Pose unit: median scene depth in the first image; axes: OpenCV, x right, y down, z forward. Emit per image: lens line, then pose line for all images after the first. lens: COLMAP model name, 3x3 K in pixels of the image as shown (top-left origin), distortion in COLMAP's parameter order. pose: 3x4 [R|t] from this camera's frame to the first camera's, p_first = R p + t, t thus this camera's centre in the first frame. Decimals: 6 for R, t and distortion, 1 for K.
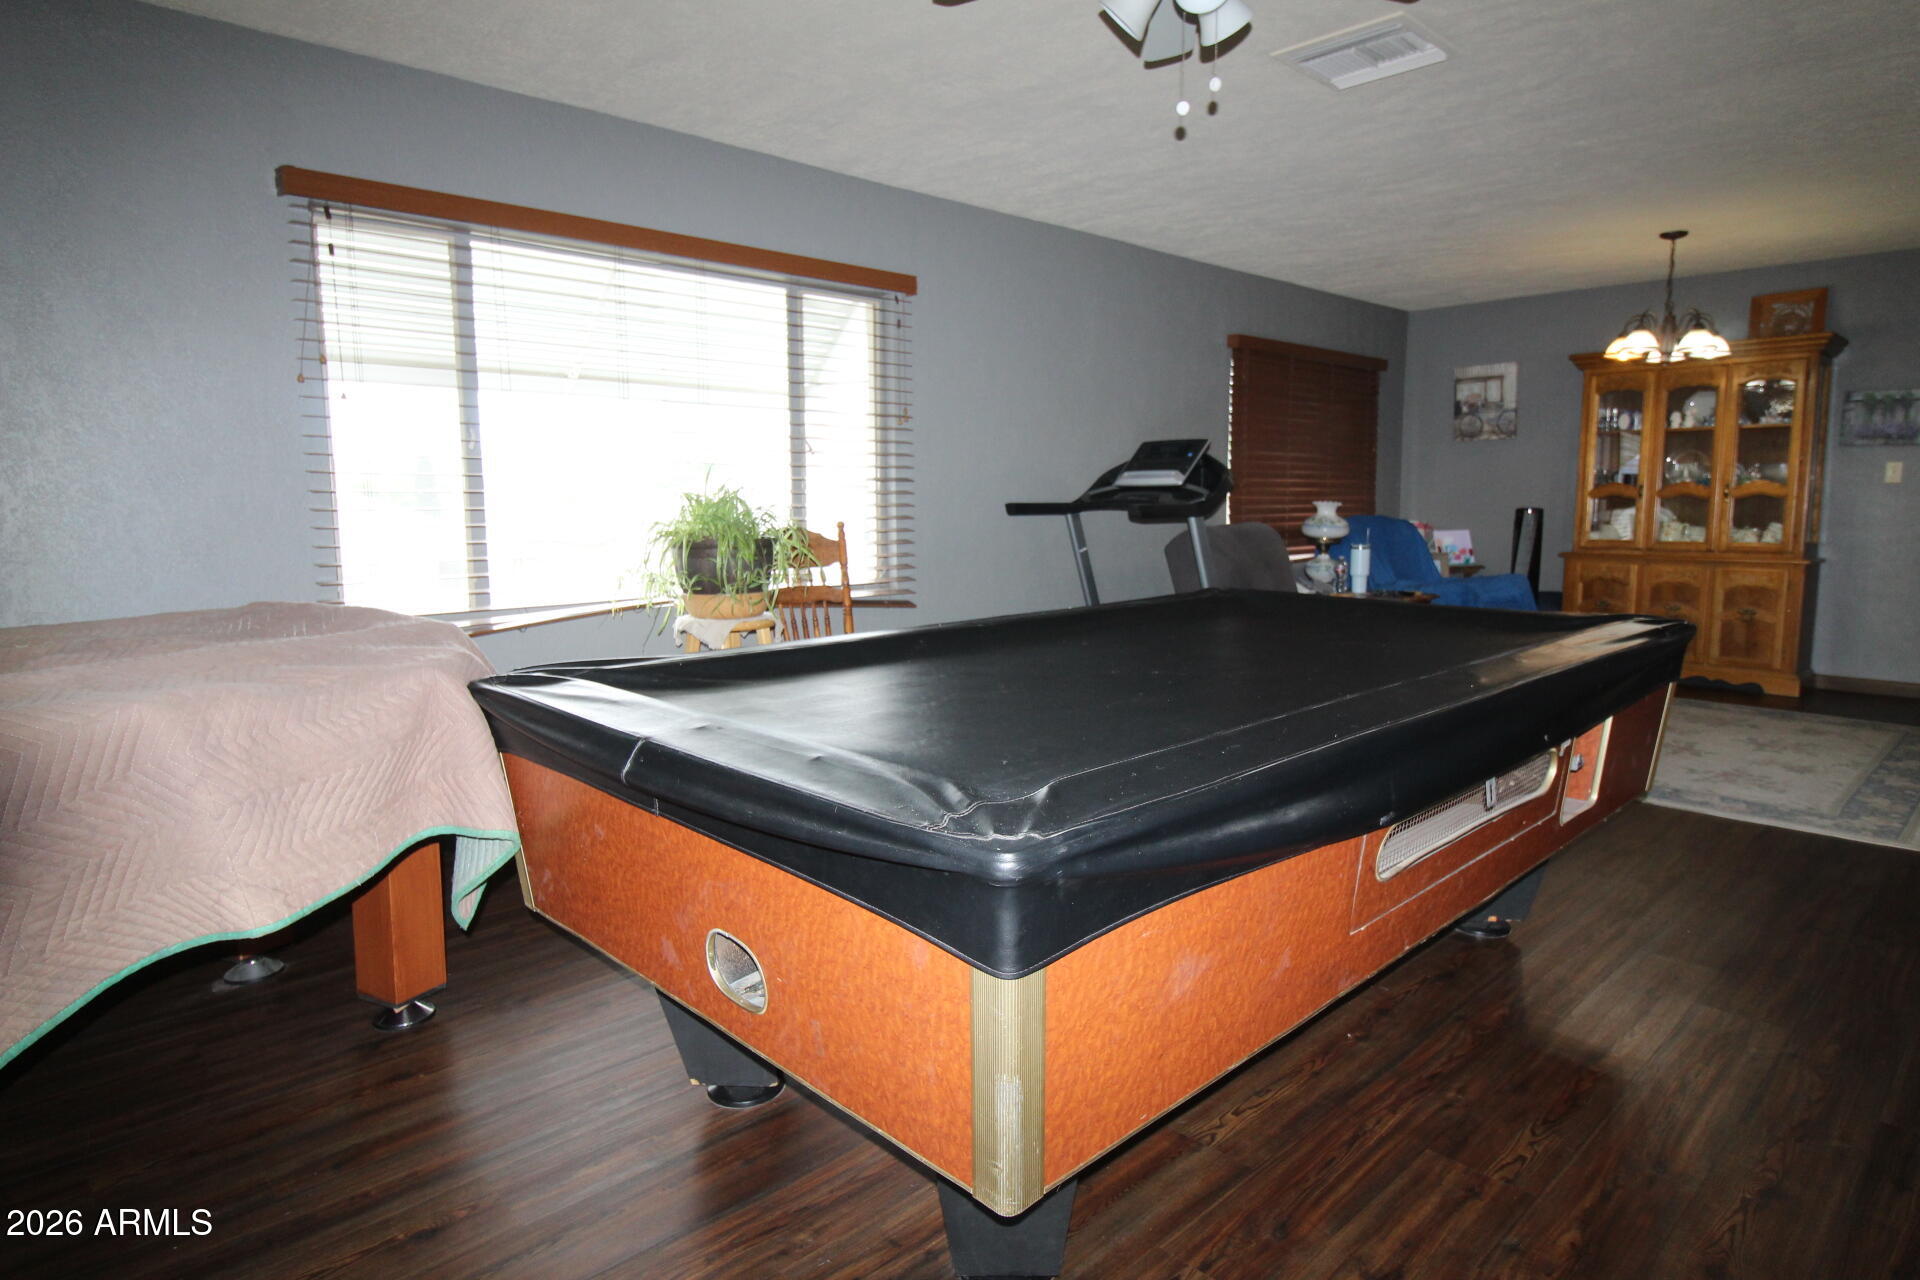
lens RADIAL K [[1099.9, 0, 960.0], [0, 1099.9, 640.0], [0, 0, 1]] dist [-0.001451, -0.004111]
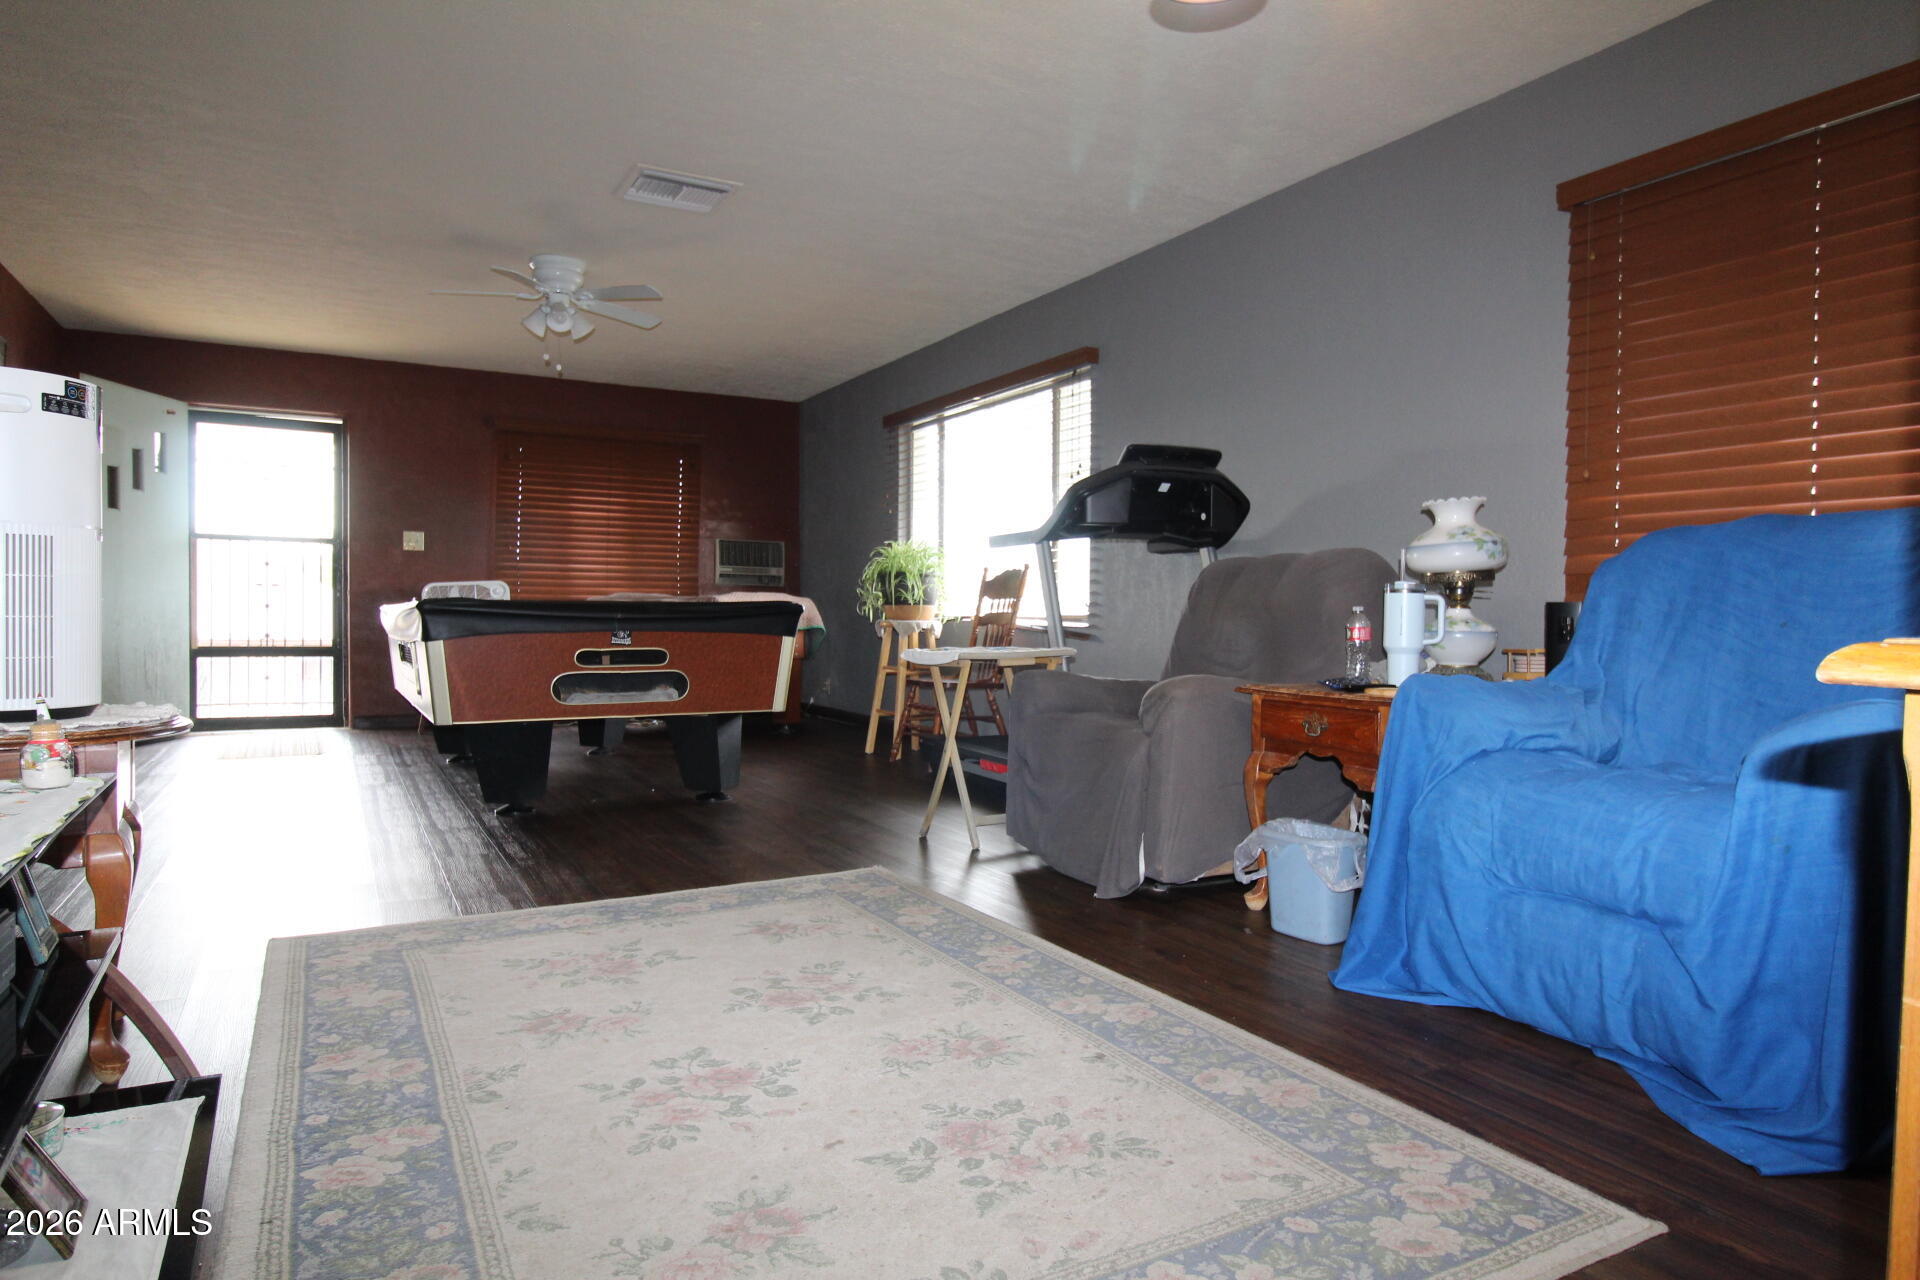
lens RADIAL K [[1163.6, 0, 994.6], [0, 1163.6, 635.4], [0, 0, 1]] dist [-0.001902, -0.001337]
pose [[-0.241033, 0.017827, -0.970353, 1.100389], [-0.142290, 0.988378, 0.053503, -0.083728], [0.960030, 0.150967, -0.235695, 1.193943]]
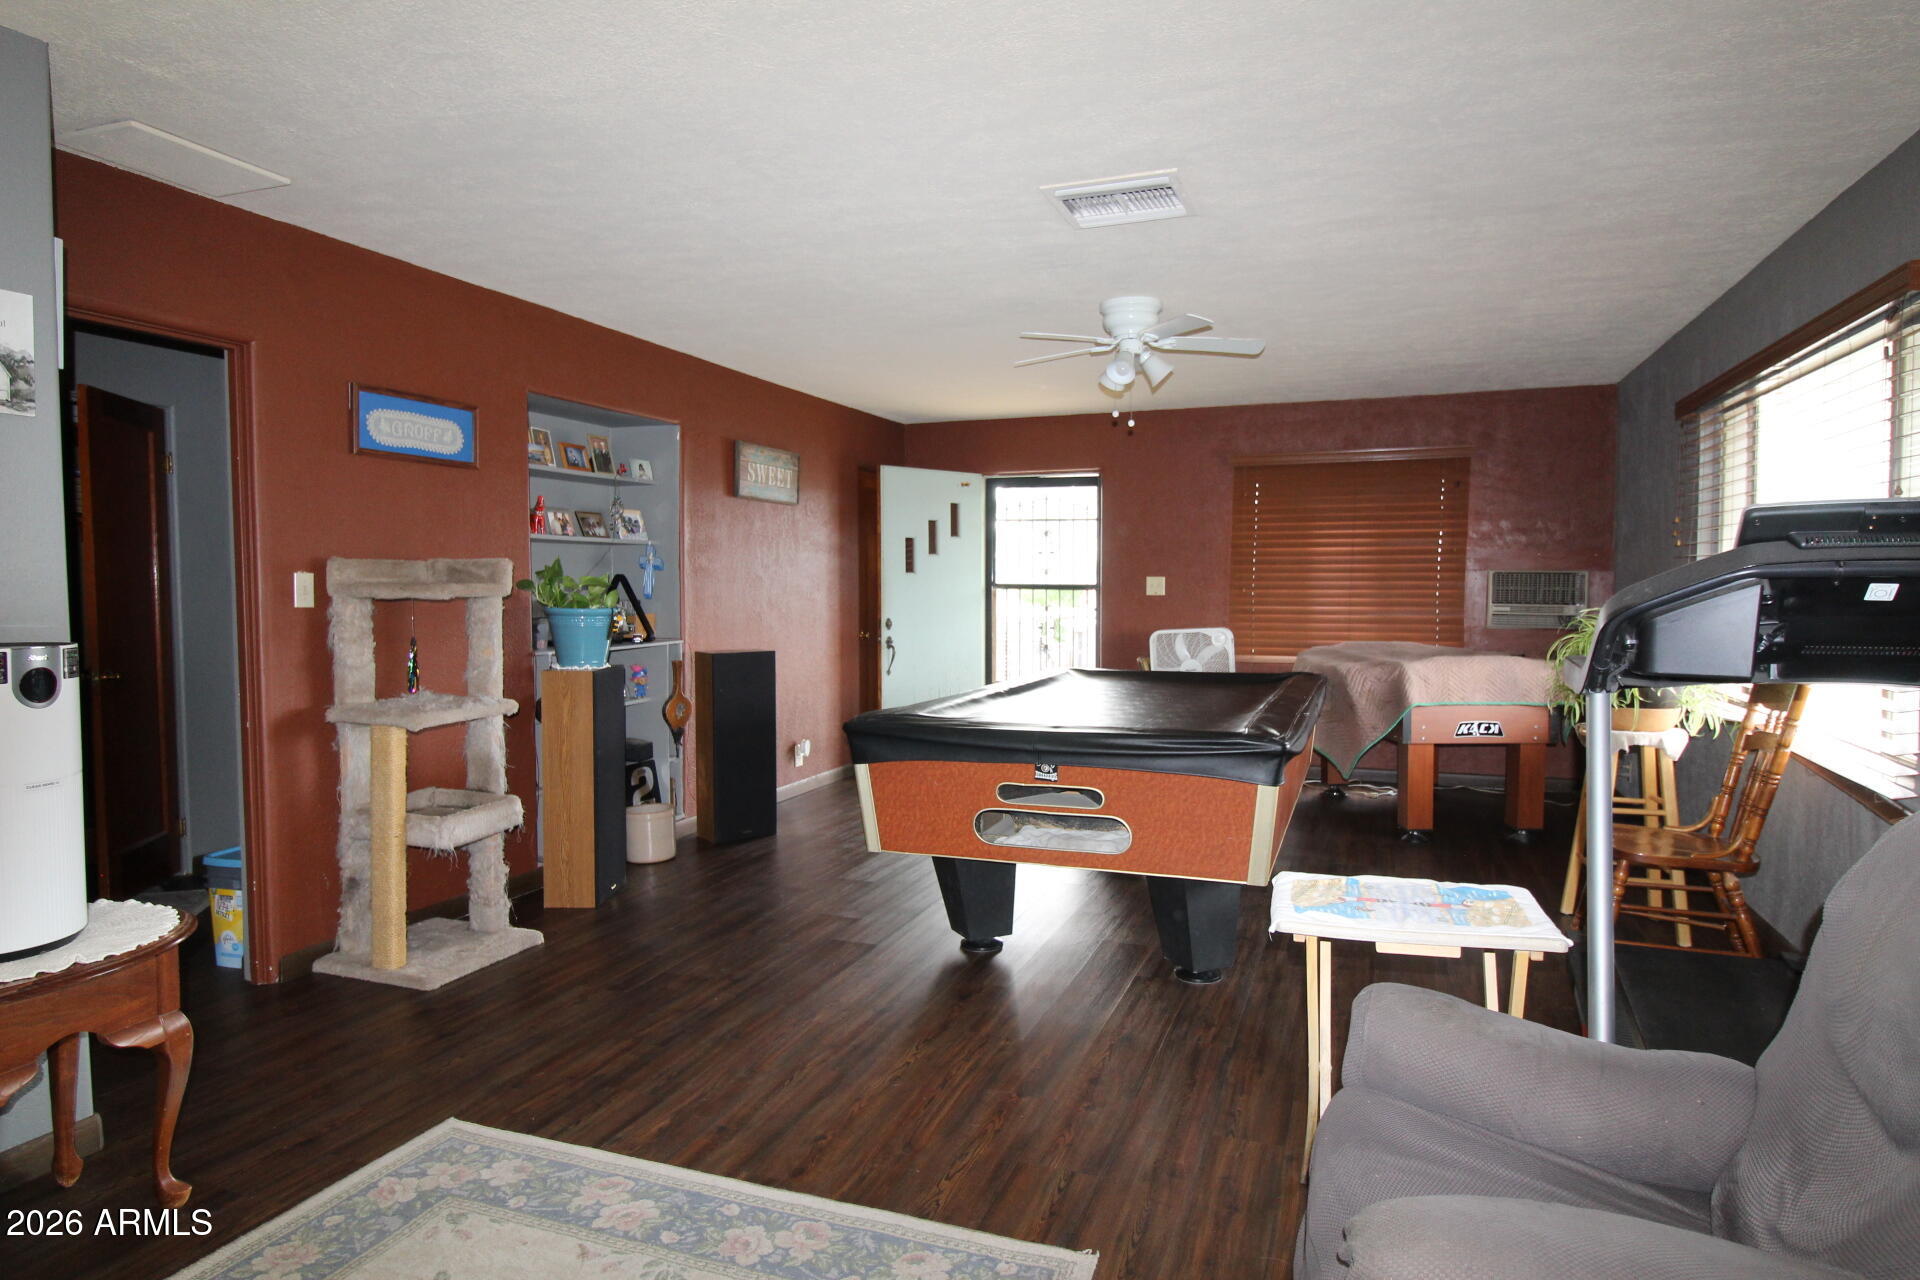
lens RADIAL K [[1099.9, 0, 960.0], [0, 1099.9, 640.0], [0, 0, 1]] dist [-0.001451, -0.004111]
pose [[-0.902448, 0.026043, -0.430011, 0.631199], [-0.056189, 0.982529, 0.177427, -0.198771], [0.427119, 0.184281, -0.885218, 1.285712]]
